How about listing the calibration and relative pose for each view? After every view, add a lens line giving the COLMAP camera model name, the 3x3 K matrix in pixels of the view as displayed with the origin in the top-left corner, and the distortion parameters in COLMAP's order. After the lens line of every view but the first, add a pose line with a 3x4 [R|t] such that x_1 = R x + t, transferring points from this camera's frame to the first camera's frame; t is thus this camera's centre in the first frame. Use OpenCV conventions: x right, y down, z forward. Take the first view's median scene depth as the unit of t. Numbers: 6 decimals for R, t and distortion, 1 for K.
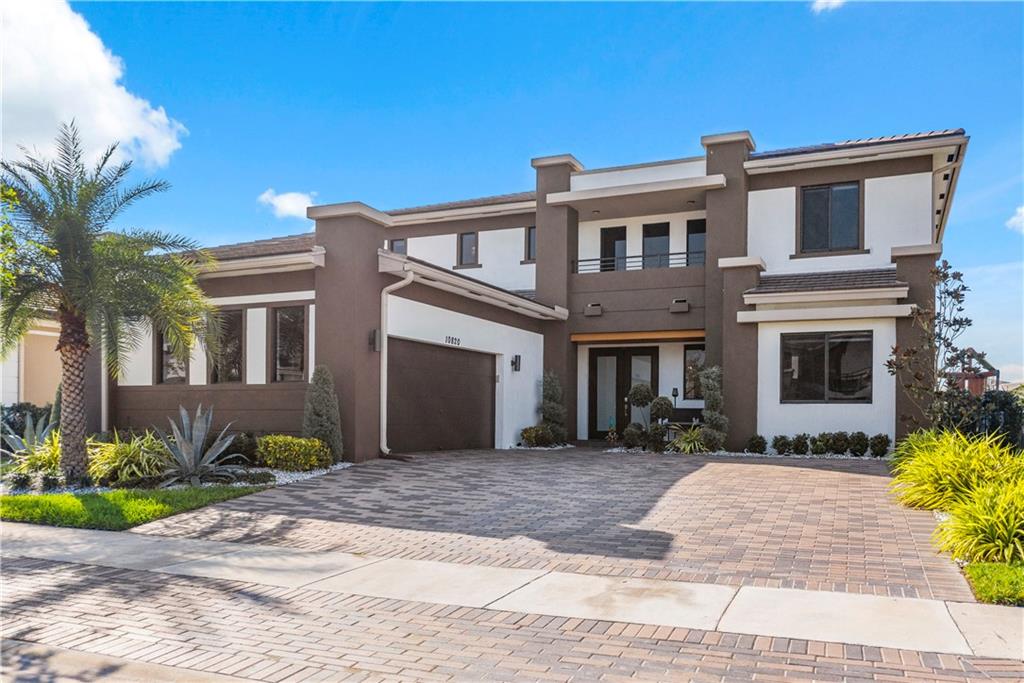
lens RADIAL K [[836.8, 0, 514.6], [0, 836.8, 427.2], [0, 0, 1]] dist [-0.006616, 0.001041]
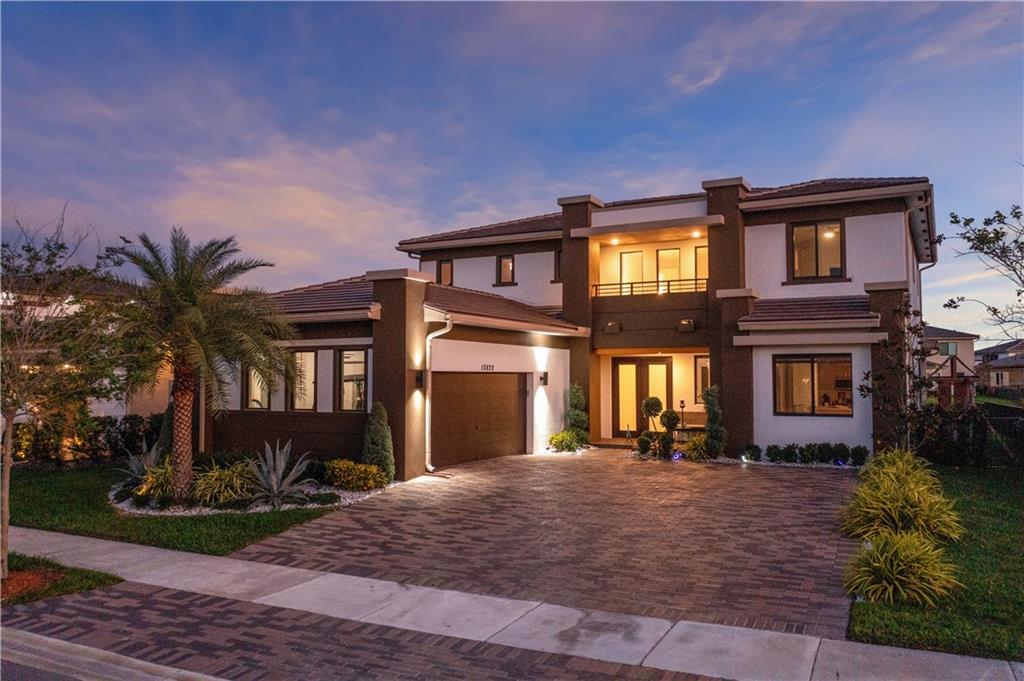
lens RADIAL K [[807.0, 0, 512.0], [0, 807.0, 340.5], [0, 0, 1]] dist [-0.009832, 0.001788]
pose [[0.997636, -0.012681, -0.067542, 0.038728], [0.008965, 0.998444, -0.055043, -0.079140], [0.068135, 0.054307, 0.996197, -0.140811]]
